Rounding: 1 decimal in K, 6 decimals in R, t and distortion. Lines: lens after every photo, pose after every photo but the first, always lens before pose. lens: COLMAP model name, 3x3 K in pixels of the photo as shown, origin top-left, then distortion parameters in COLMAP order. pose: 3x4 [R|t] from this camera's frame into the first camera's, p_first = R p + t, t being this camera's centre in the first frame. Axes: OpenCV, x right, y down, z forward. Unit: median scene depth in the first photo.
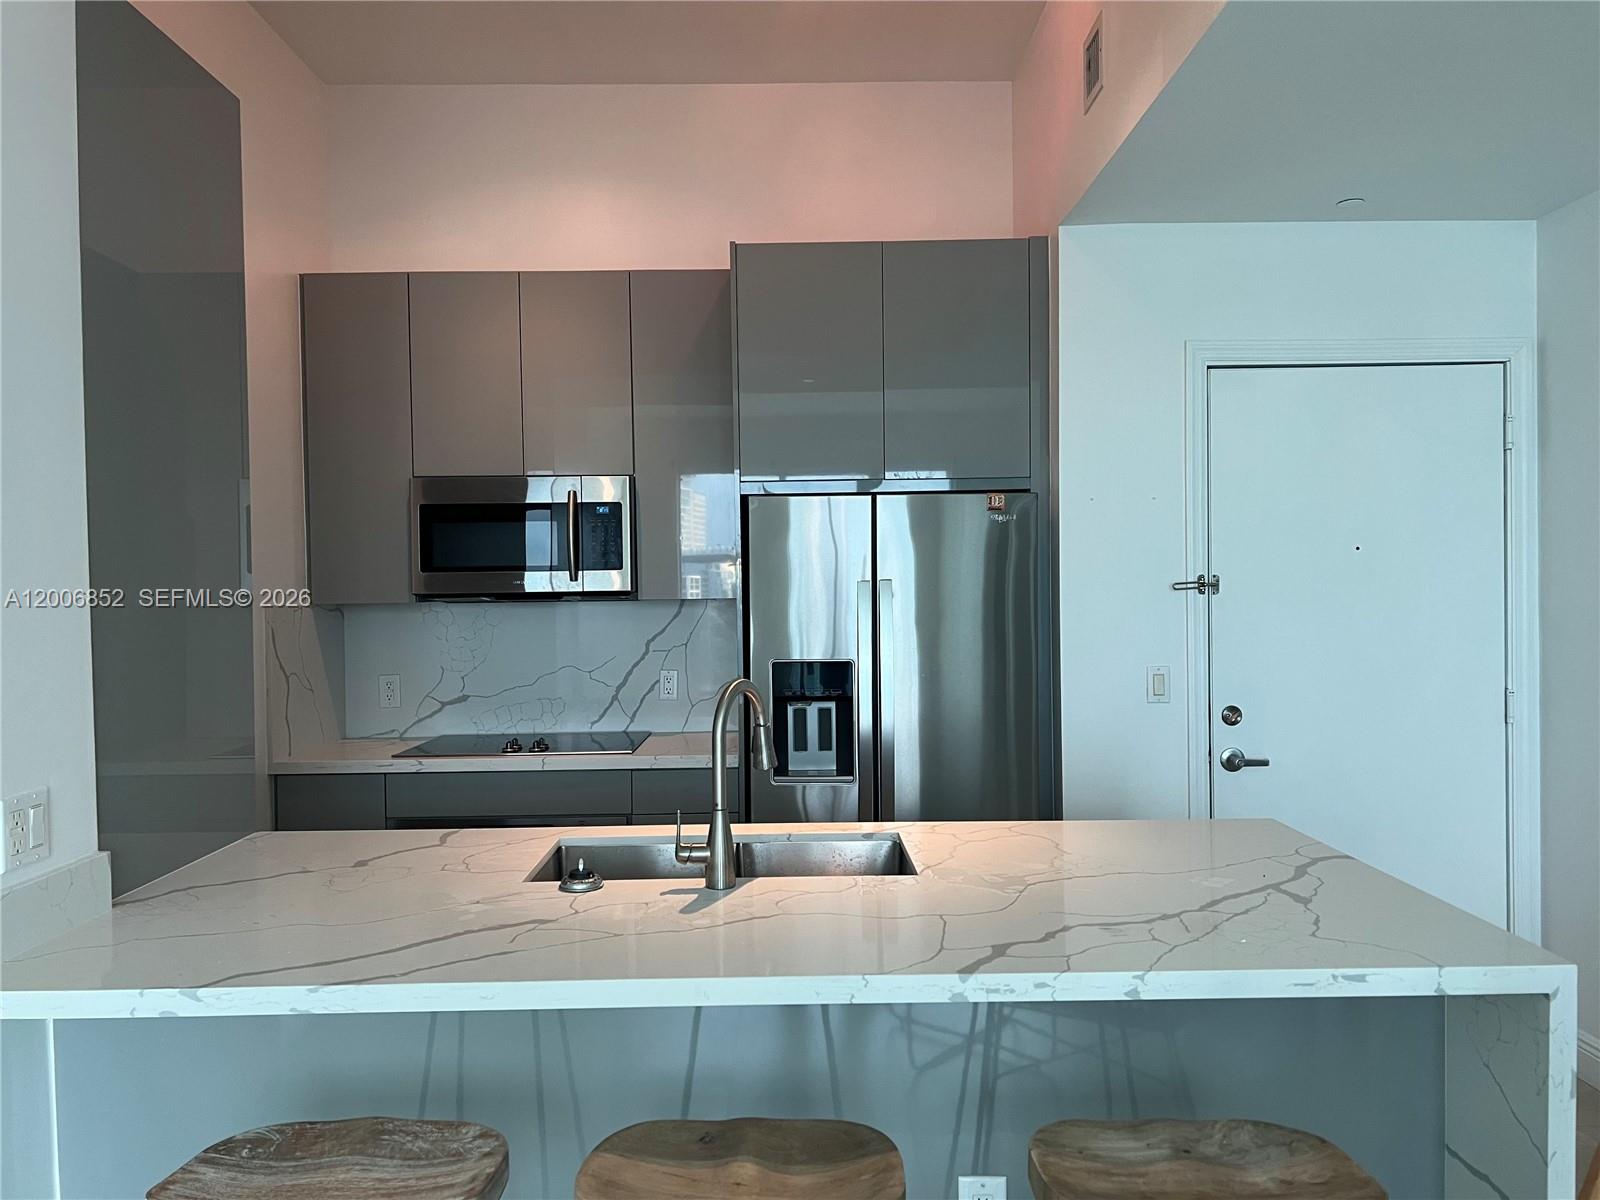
lens RADIAL K [[1216.4, 0, 795.6], [0, 1216.4, 602.6], [0, 0, 1]] dist [0.066606, -0.081682]
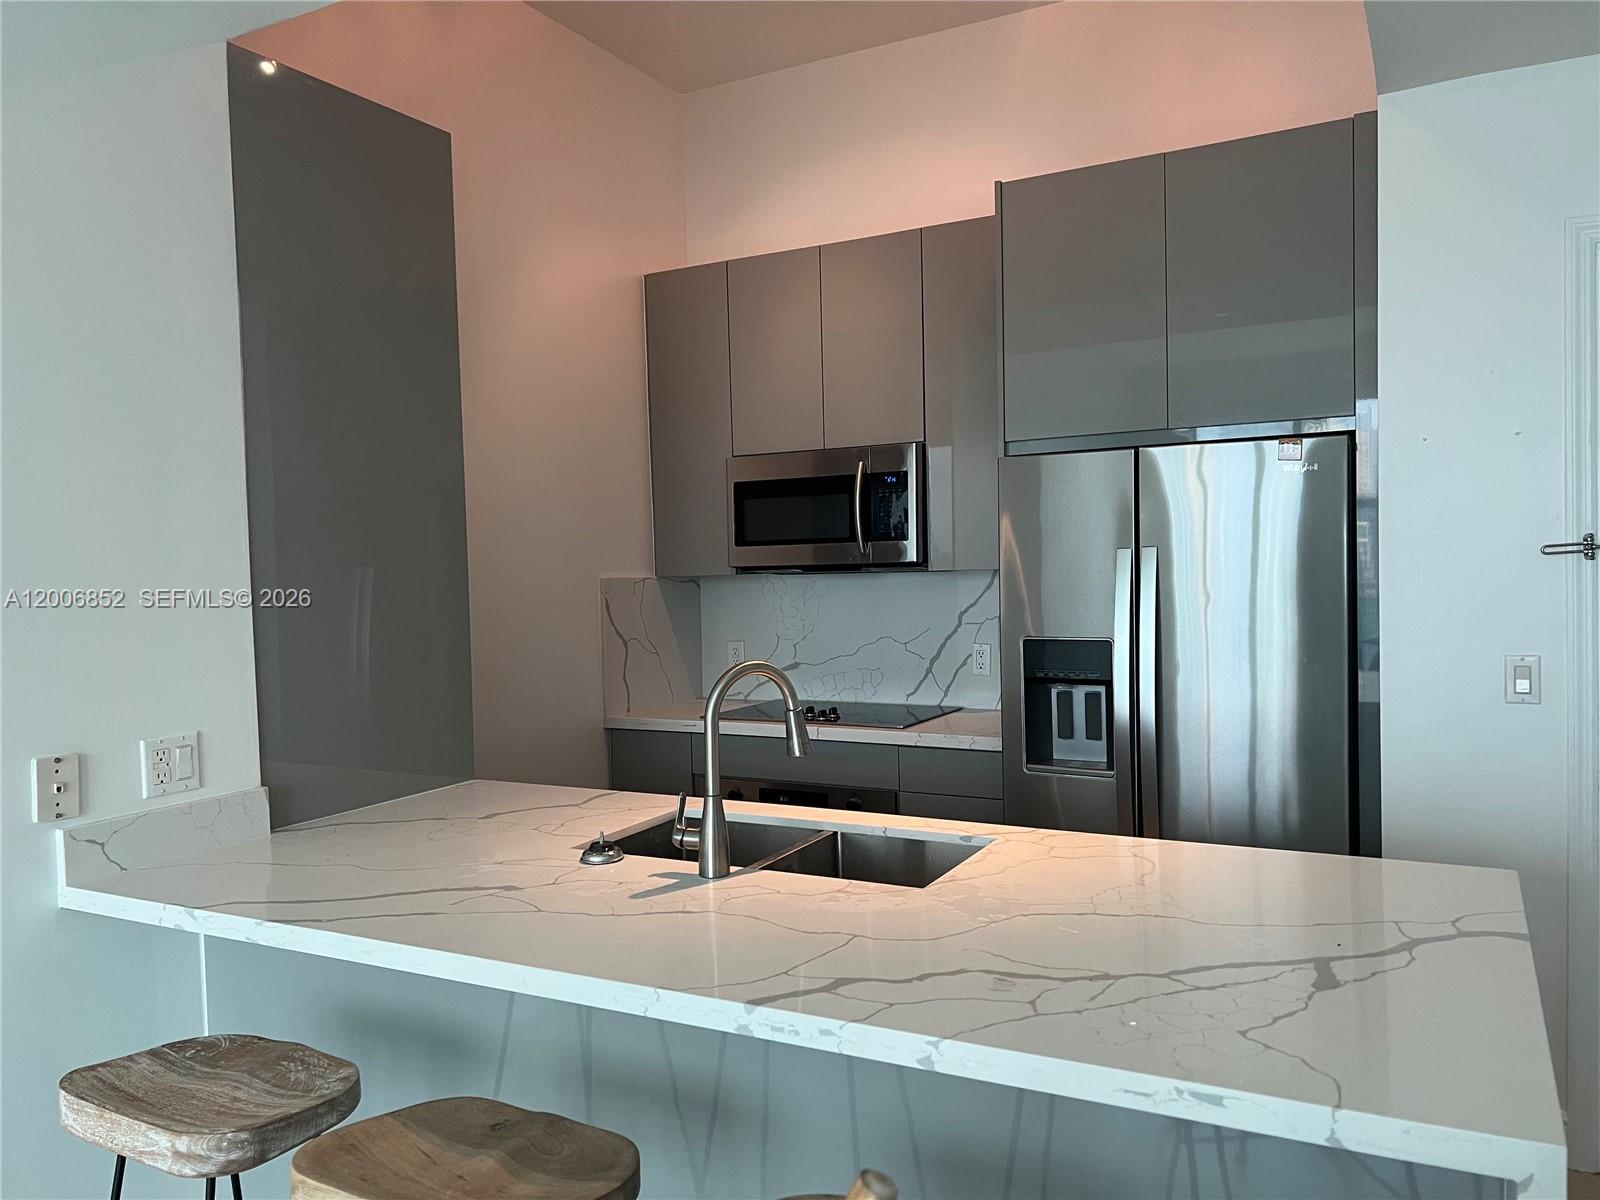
lens RADIAL K [[1216.4, 0, 791.6], [0, 1216.4, 596.5], [0, 0, 1]] dist [0.066606, -0.081682]
pose [[0.874173, 0.005325, -0.485585, 0.499228], [0.006643, 0.999715, 0.022923, -0.009711], [0.485569, -0.023264, 0.873889, 0.209170]]
